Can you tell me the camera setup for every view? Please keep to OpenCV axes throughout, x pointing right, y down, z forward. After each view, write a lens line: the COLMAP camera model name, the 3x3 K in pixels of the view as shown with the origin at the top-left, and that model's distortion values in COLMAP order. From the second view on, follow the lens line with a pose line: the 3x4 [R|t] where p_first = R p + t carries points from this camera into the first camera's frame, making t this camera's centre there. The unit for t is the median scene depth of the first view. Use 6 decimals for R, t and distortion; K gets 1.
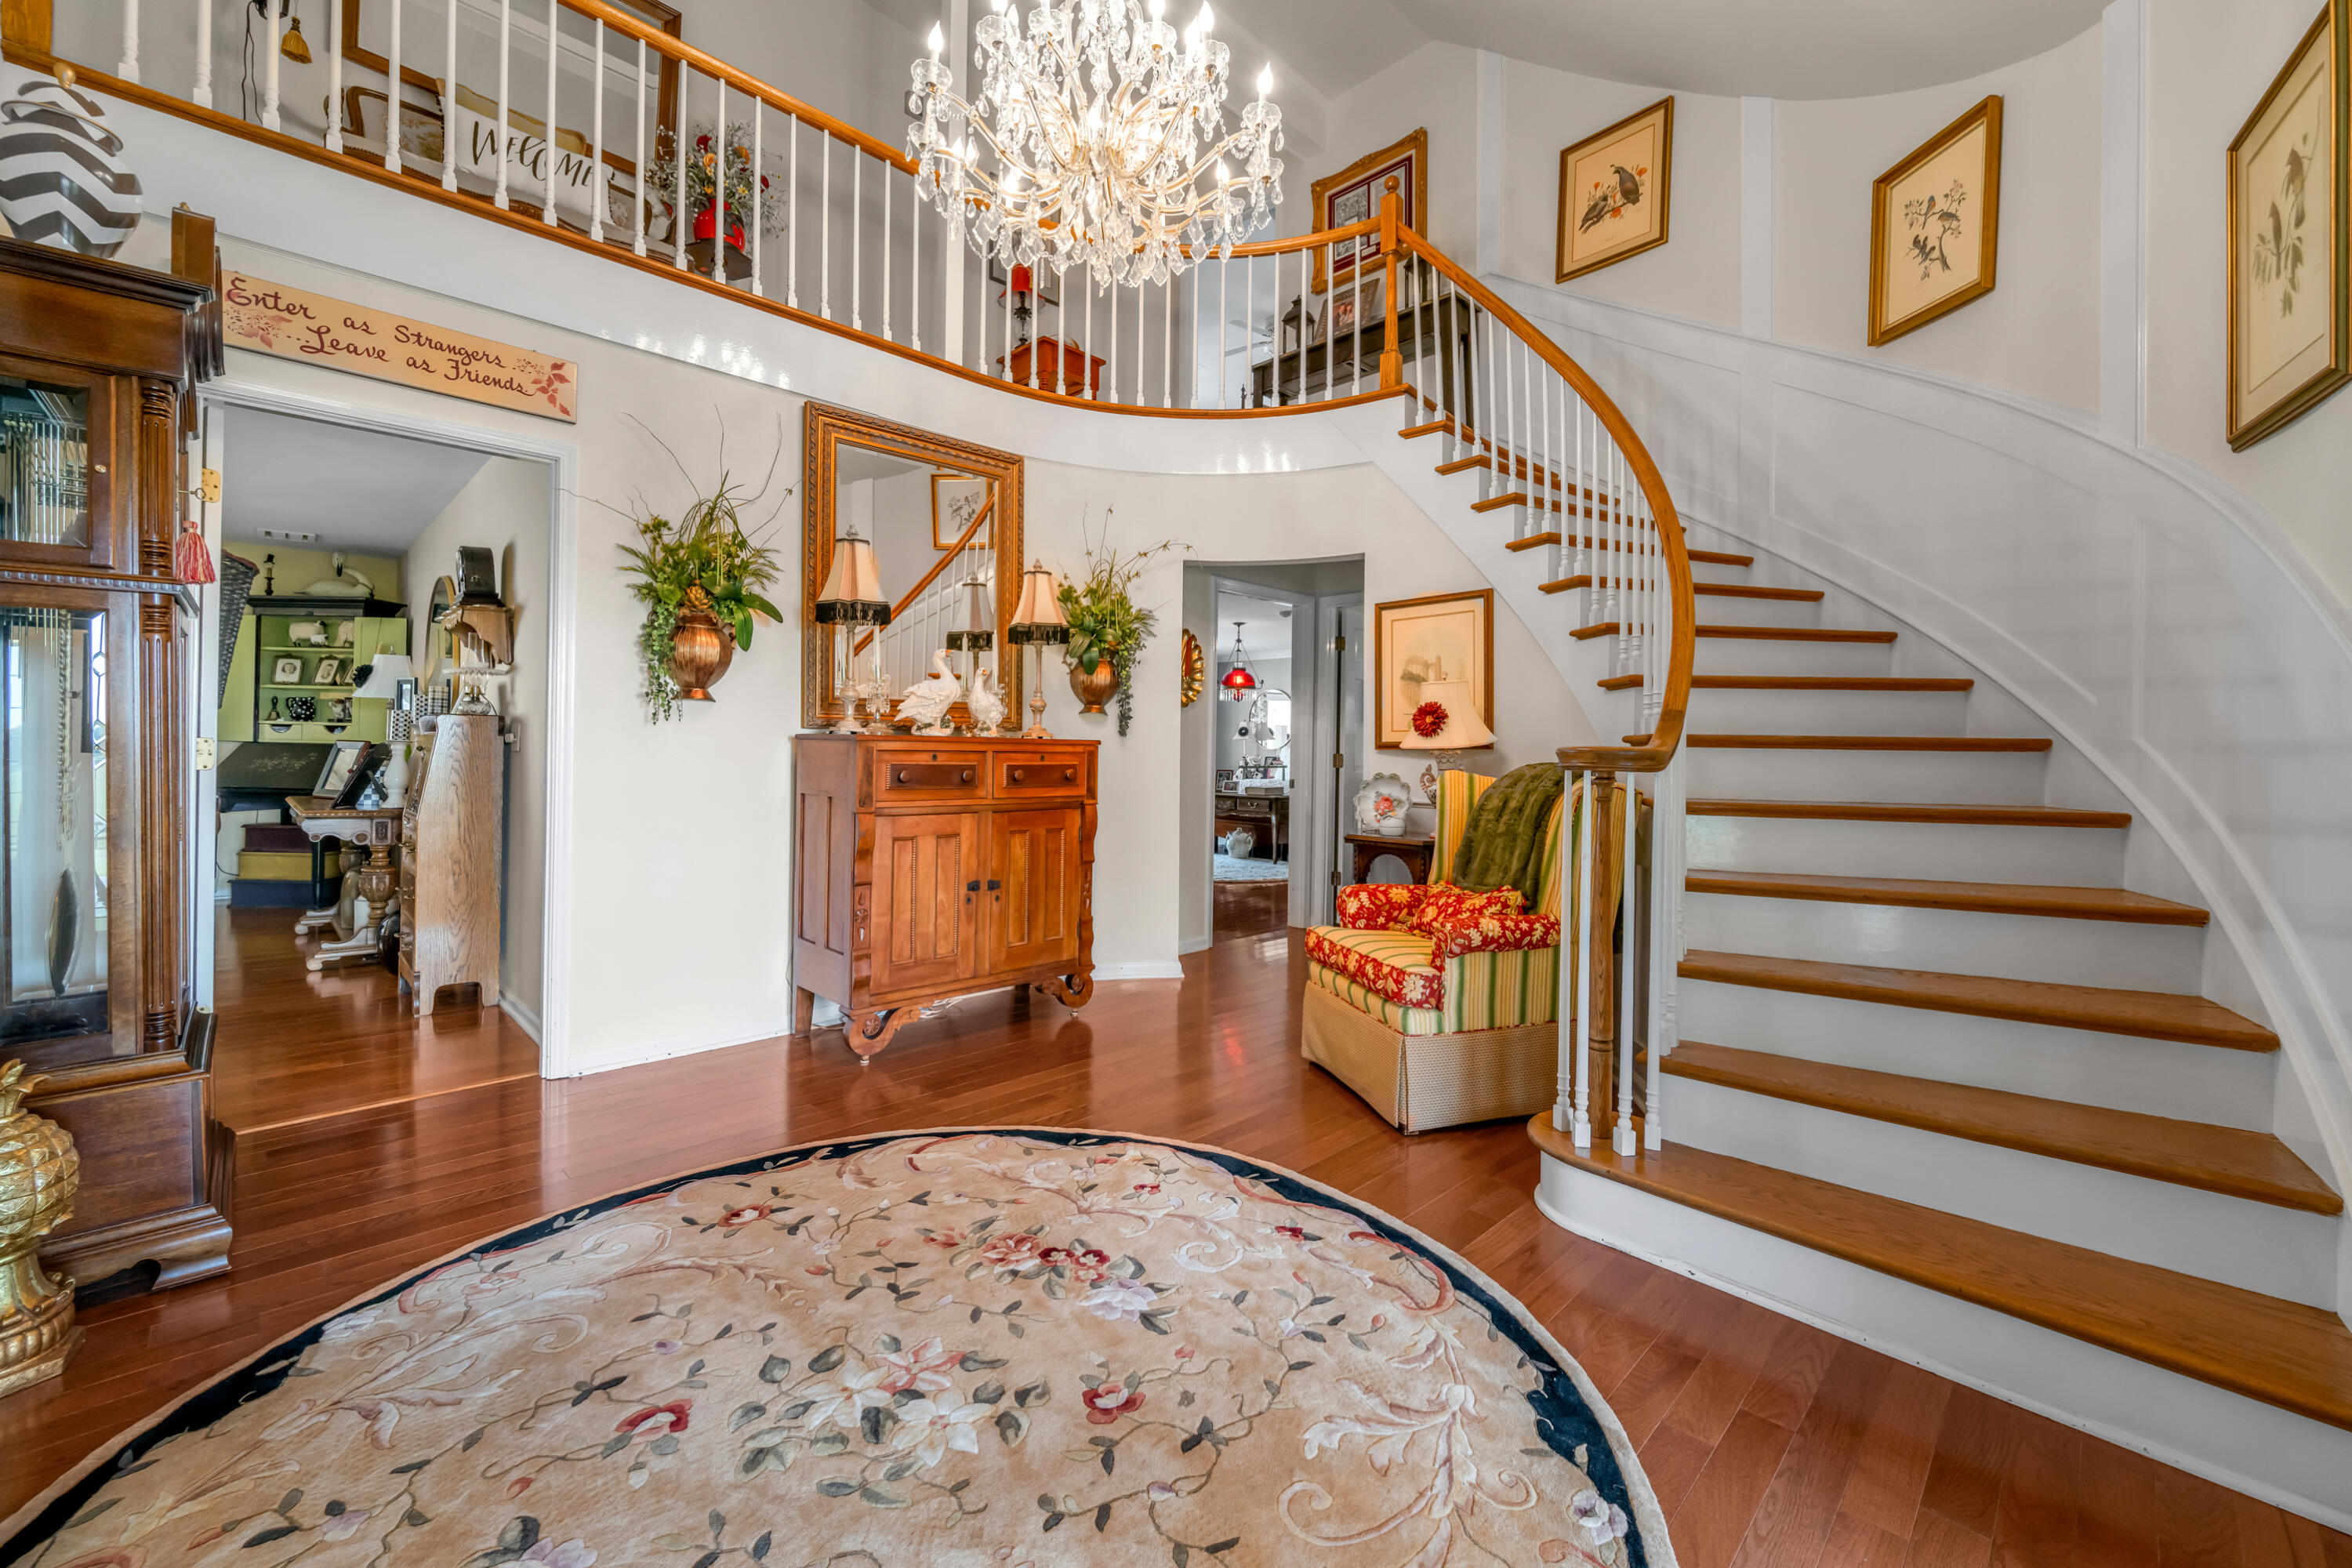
lens RADIAL K [[955.6, 0, 1177.6], [0, 955.6, 747.3], [0, 0, 1]] dist [-0.005196, -0.001264]
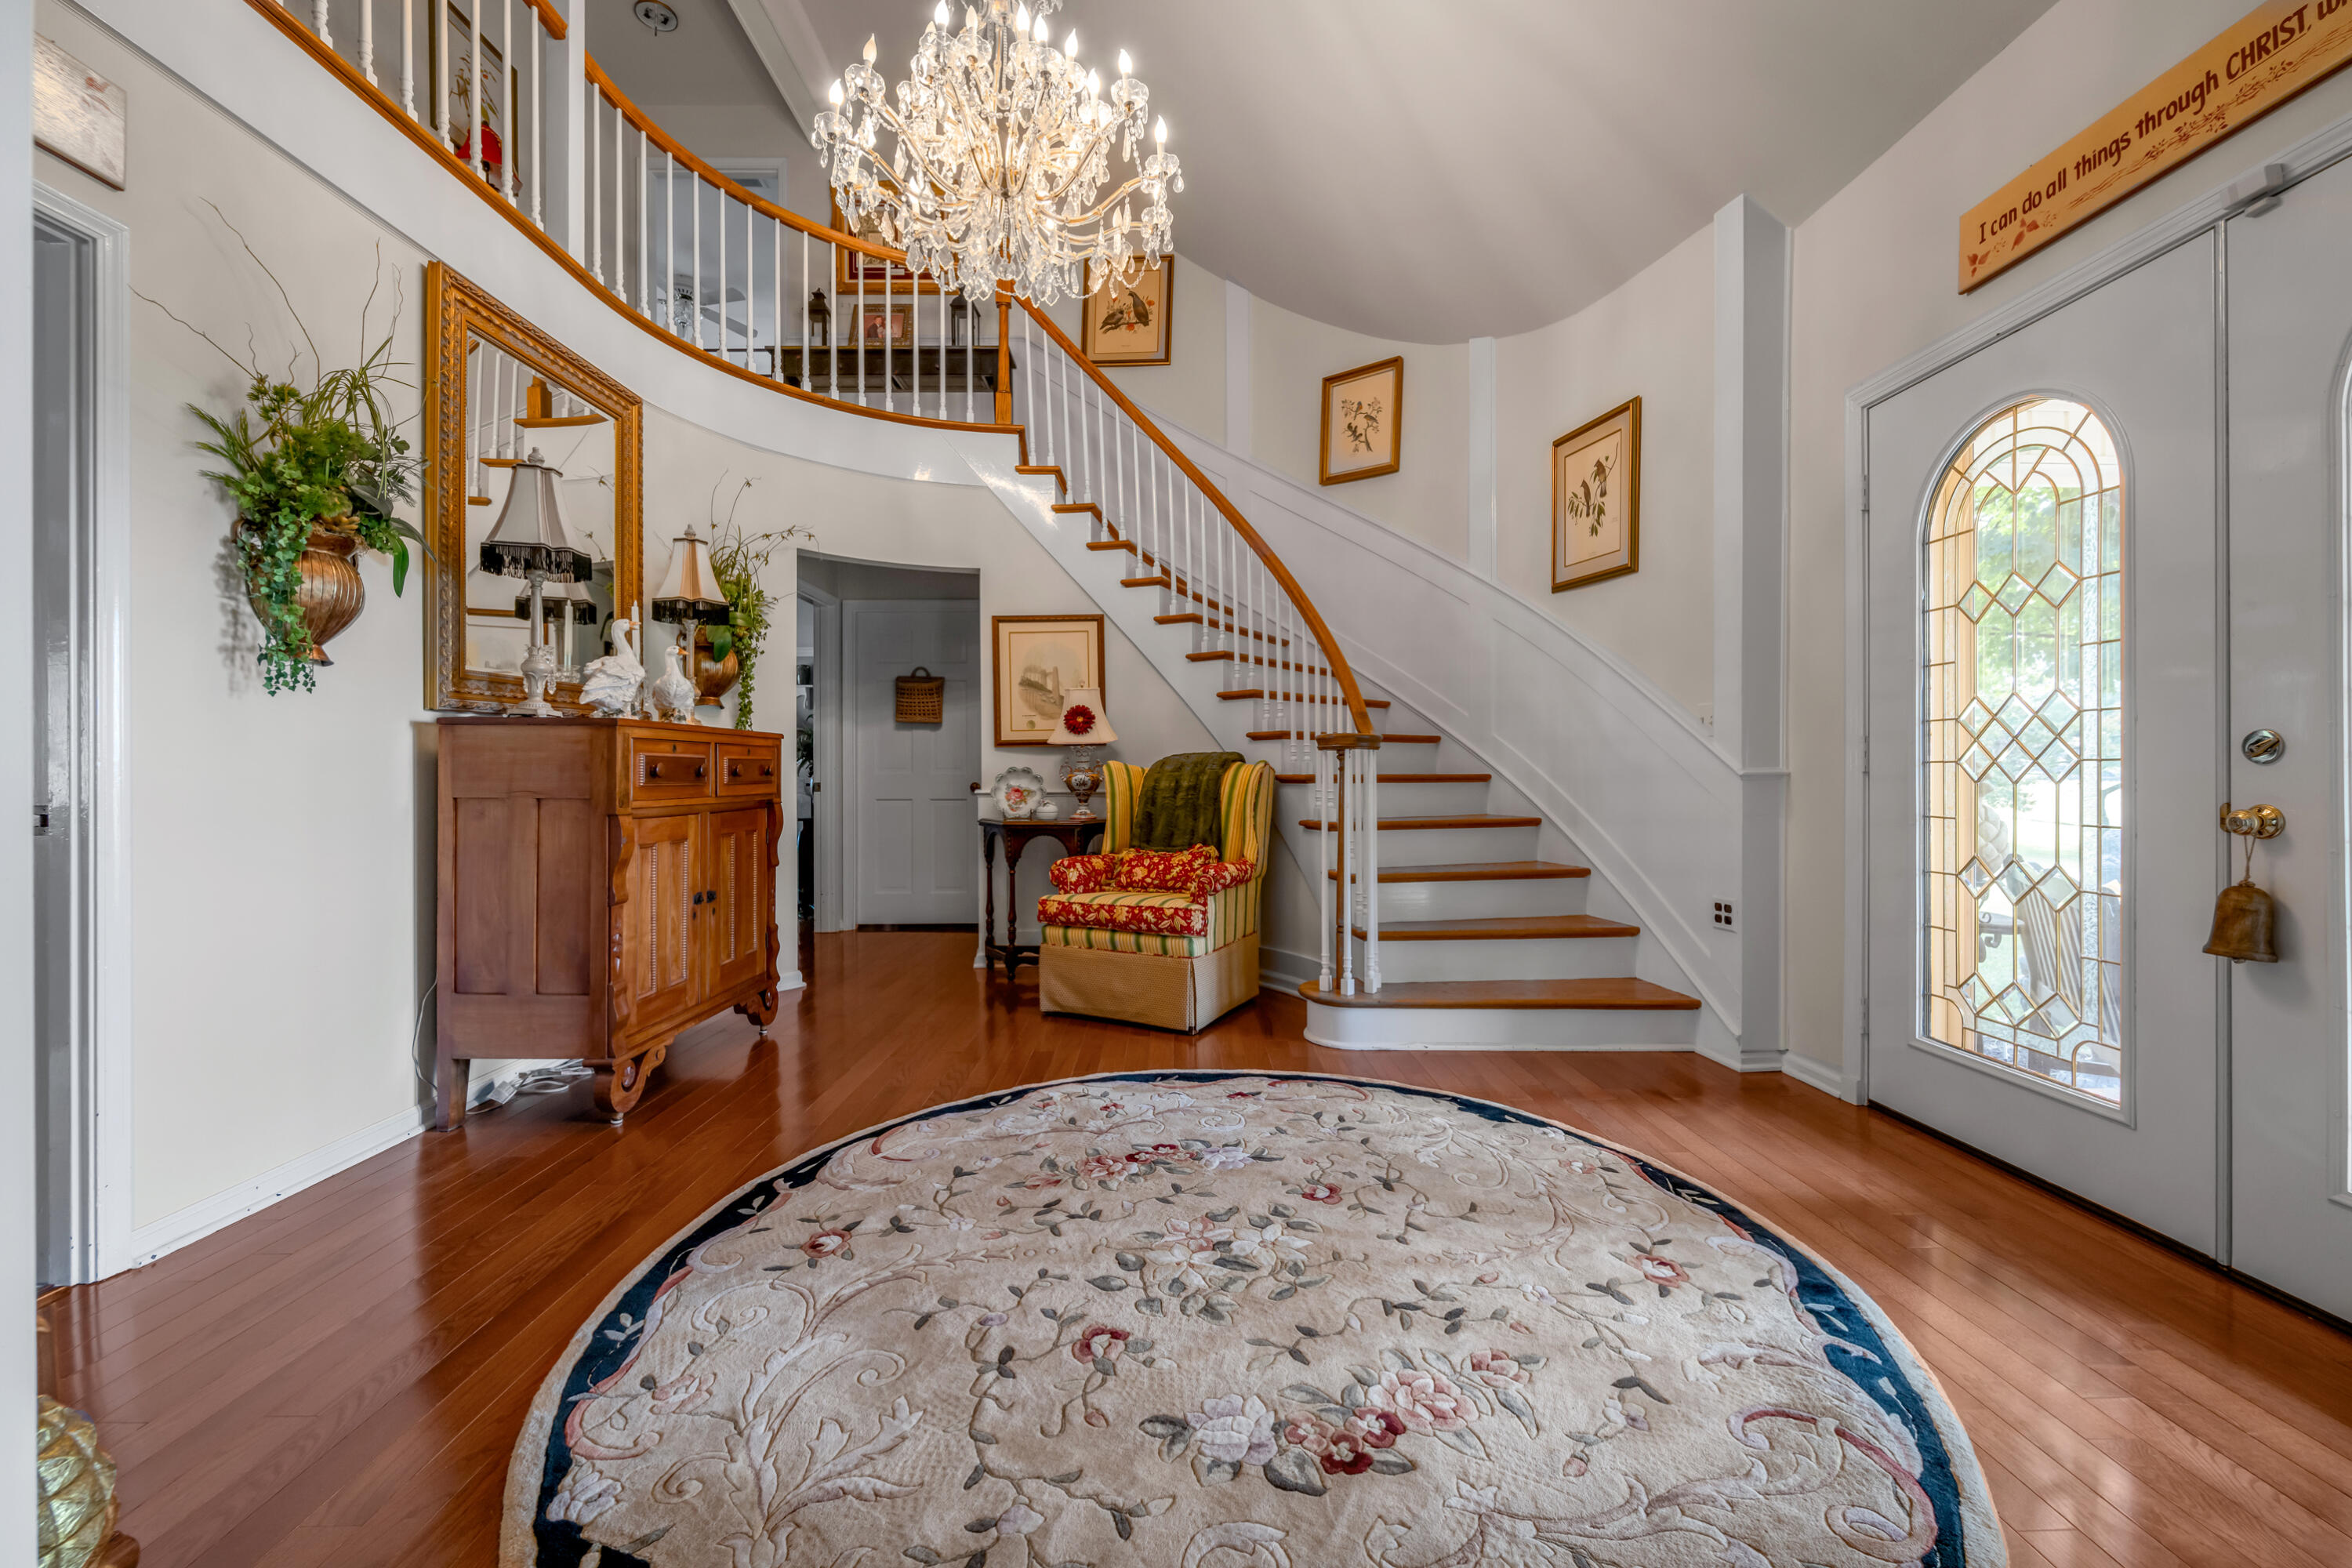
lens RADIAL K [[955.6, 0, 1180.8], [0, 955.6, 777.7], [0, 0, 1]] dist [-0.005196, -0.001264]
pose [[0.688926, -0.019084, 0.724581, -0.711415], [0.010061, 0.999809, 0.016767, 0.034176], [-0.724762, -0.004261, 0.688986, 0.115845]]
